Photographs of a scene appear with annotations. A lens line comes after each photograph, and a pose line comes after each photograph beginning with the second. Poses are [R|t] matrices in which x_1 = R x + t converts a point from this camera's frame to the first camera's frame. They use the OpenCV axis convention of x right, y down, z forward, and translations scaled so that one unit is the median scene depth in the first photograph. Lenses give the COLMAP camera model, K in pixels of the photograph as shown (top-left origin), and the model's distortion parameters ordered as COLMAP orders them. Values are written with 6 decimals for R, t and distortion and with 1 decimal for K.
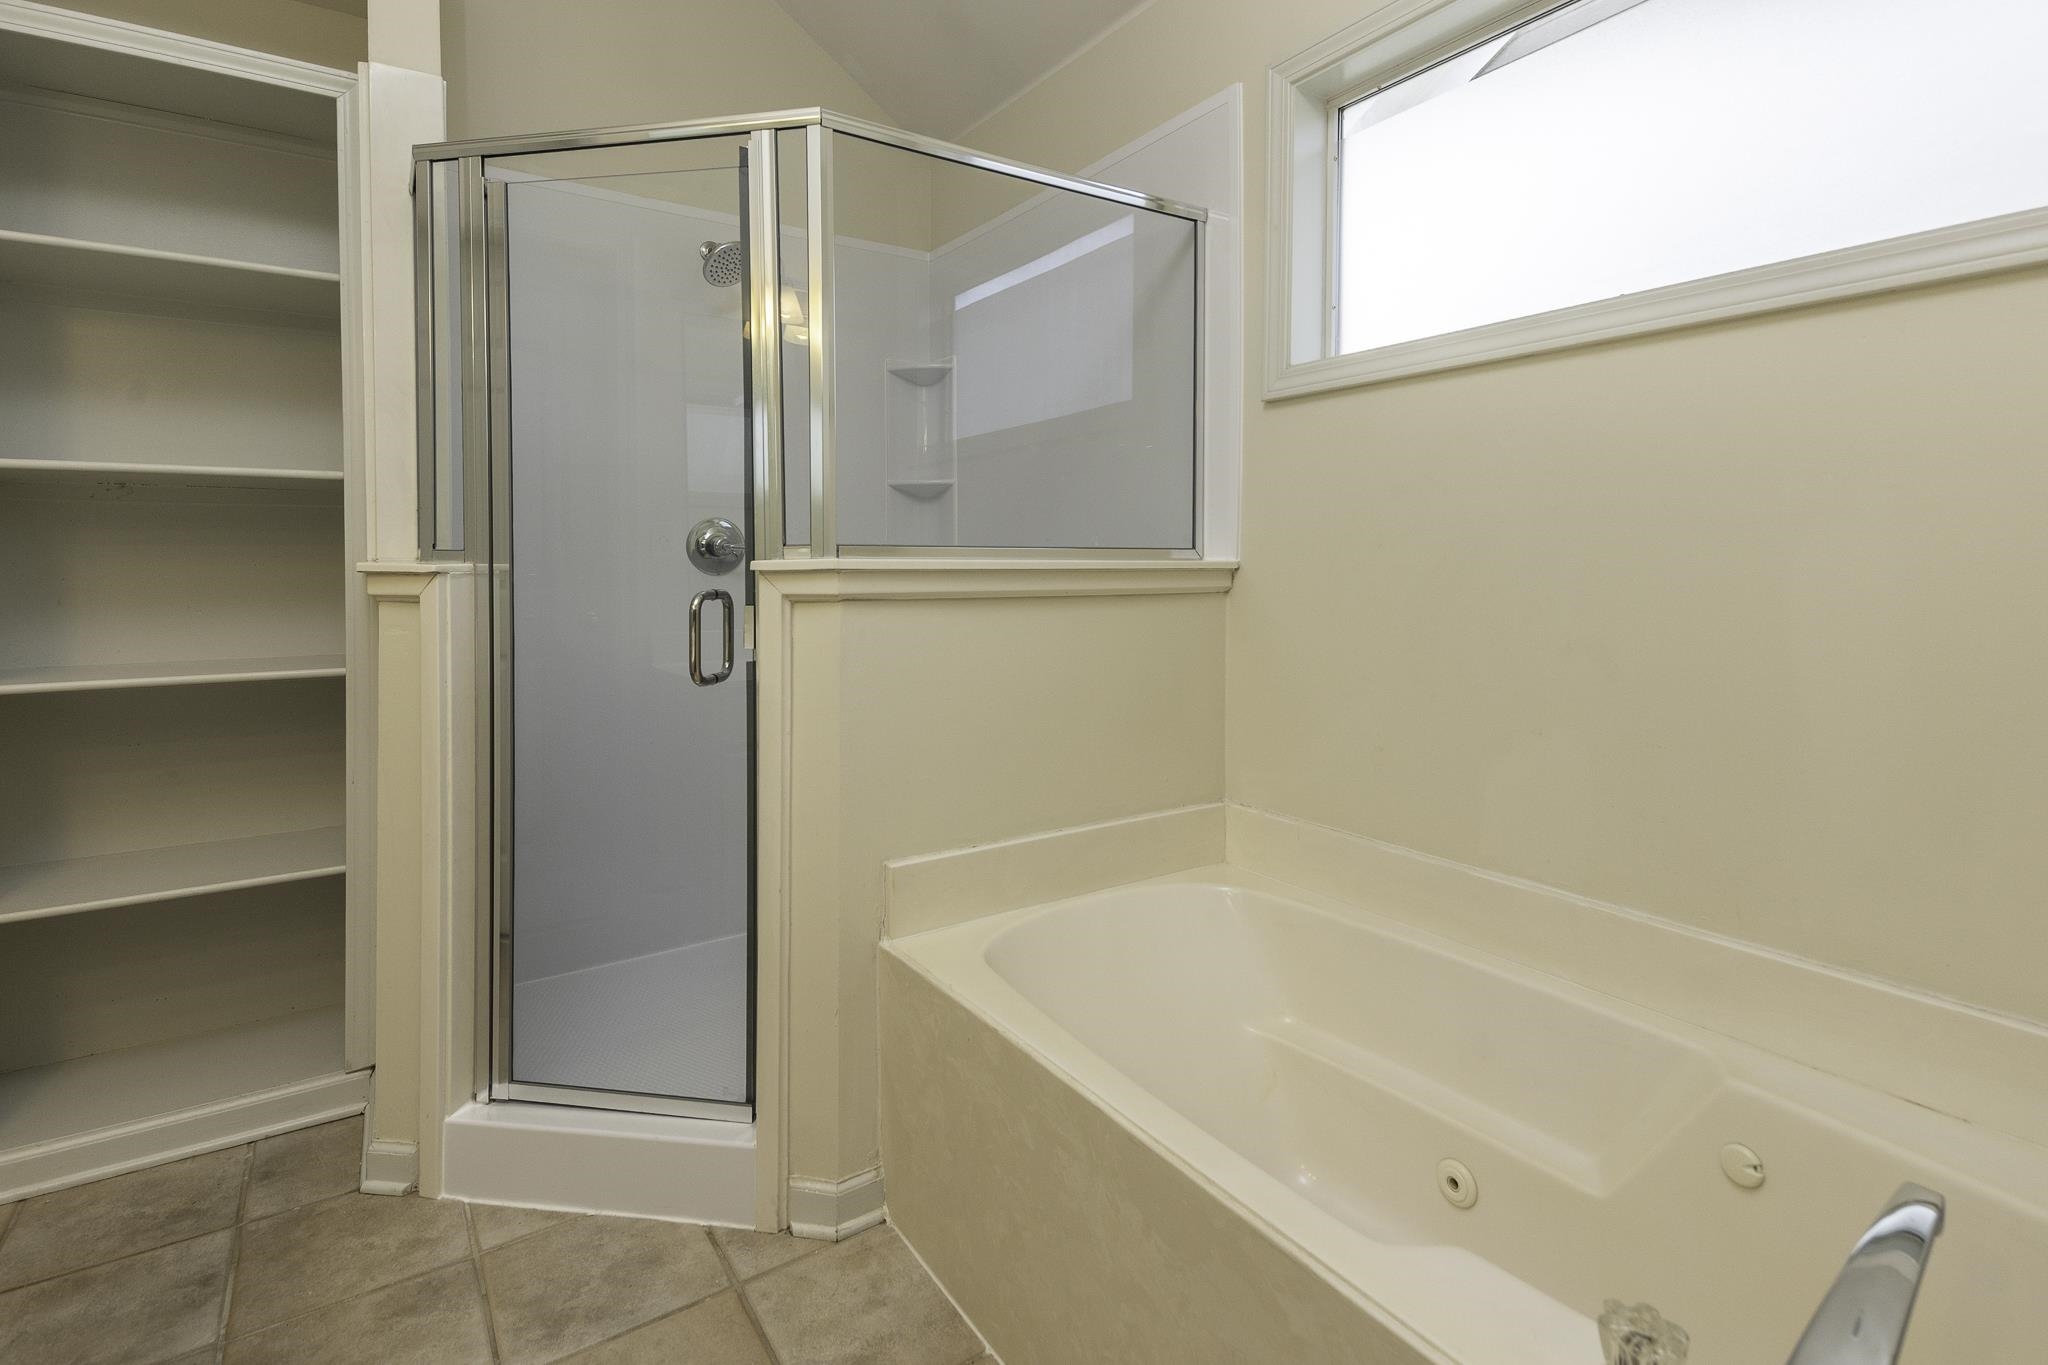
lens RADIAL K [[994.4, 0, 1050.7], [0, 994.4, 593.9], [0, 0, 1]] dist [0.046071, -0.016844]
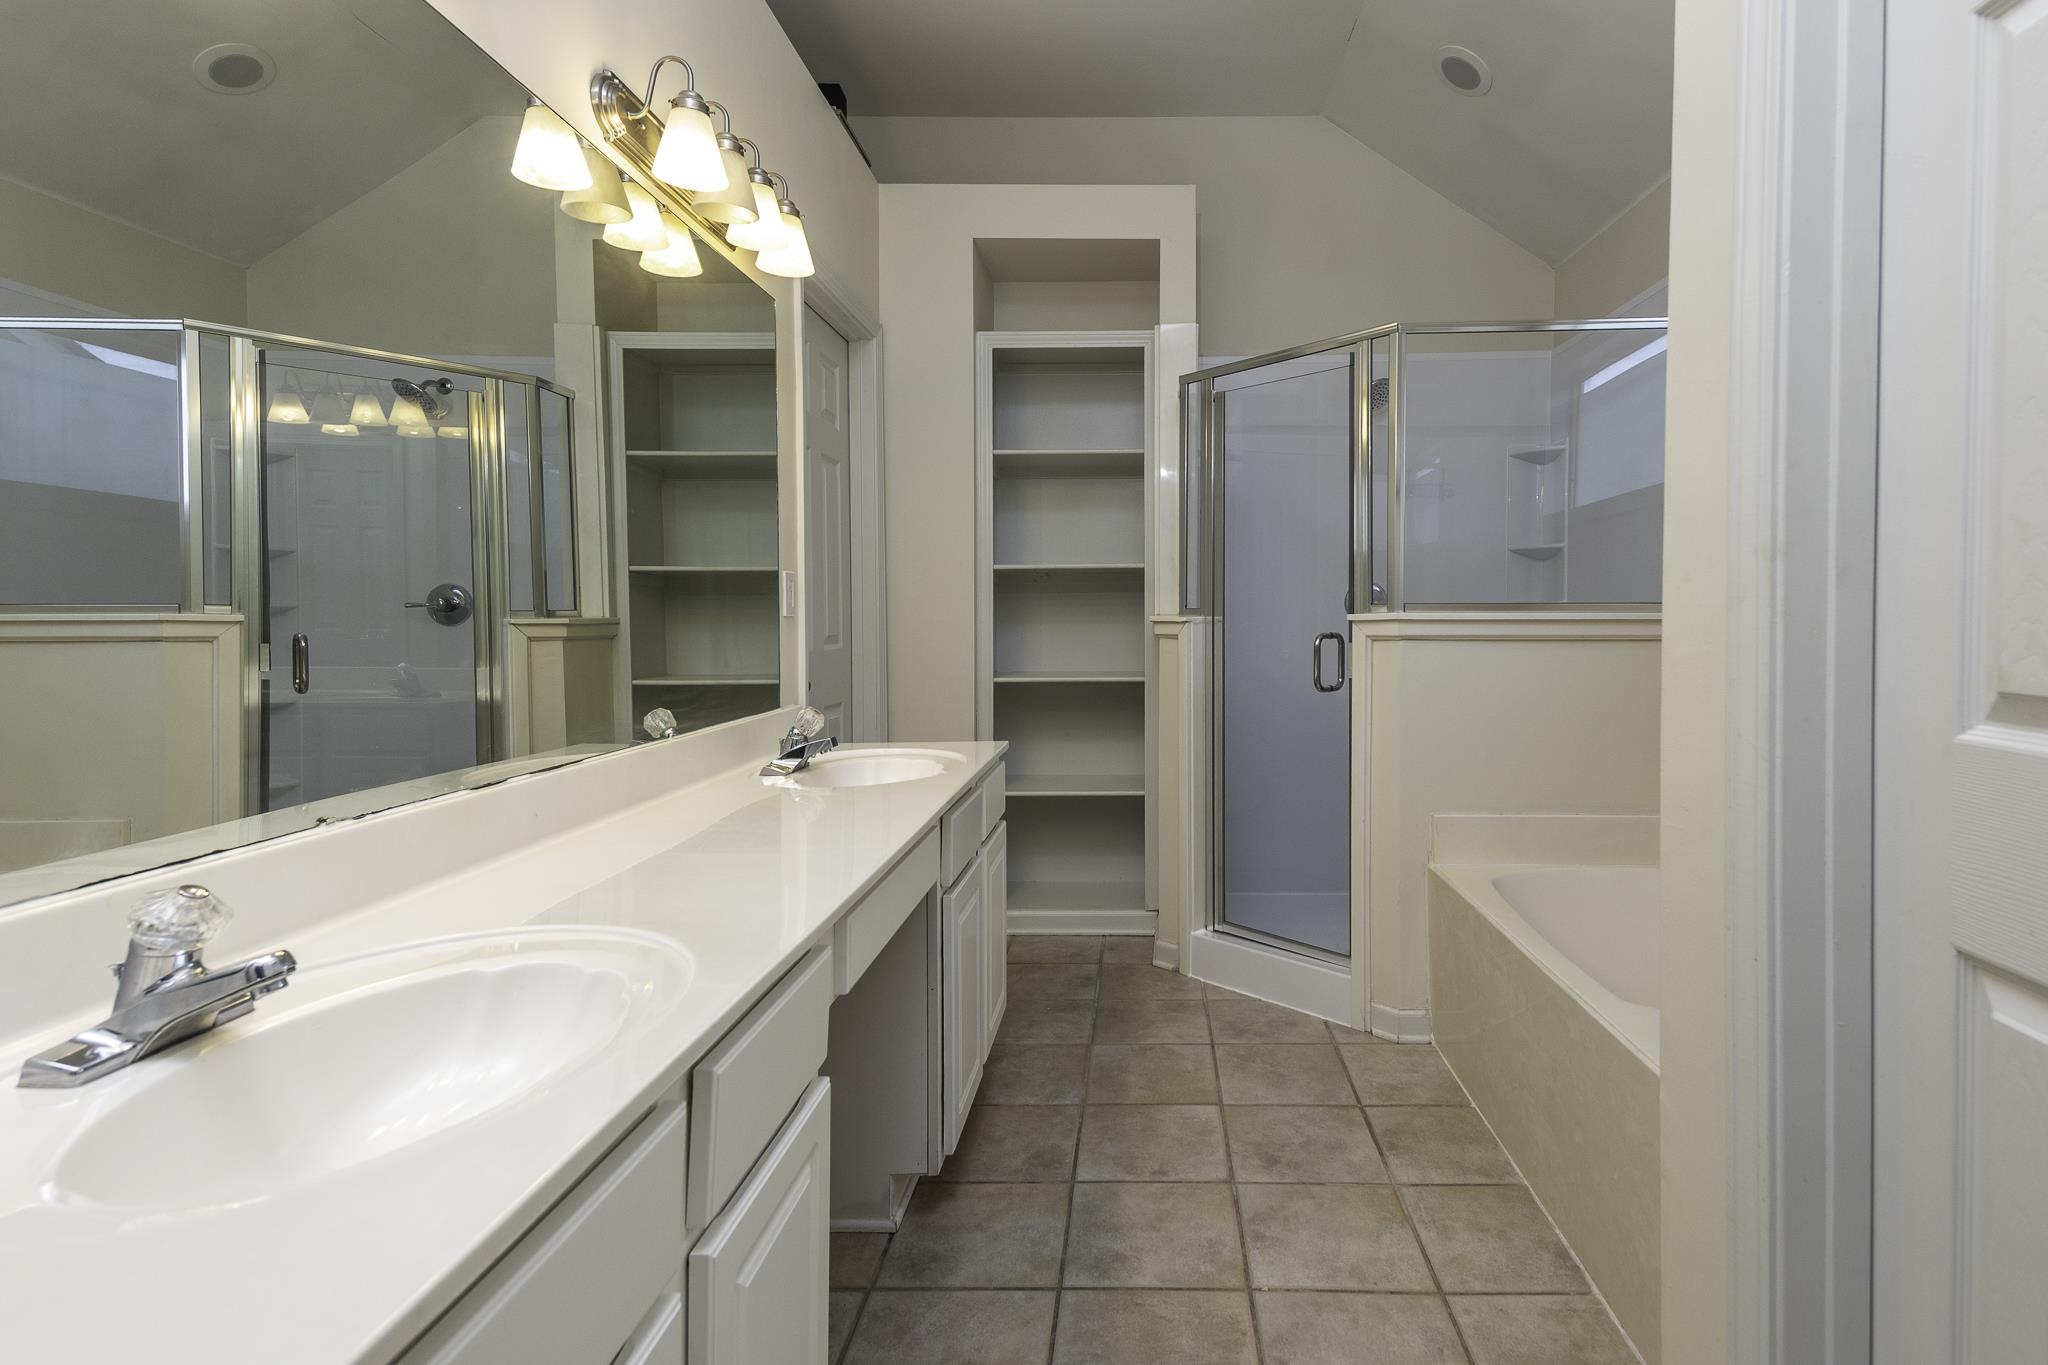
lens RADIAL K [[994.4, 0, 1050.7], [0, 994.4, 593.9], [0, 0, 1]] dist [0.046071, -0.016844]
pose [[0.763694, -0.019256, -0.645291, 0.355922], [-0.011139, 0.999013, -0.042994, 0.007633], [0.645482, 0.040022, 0.762726, -0.514074]]
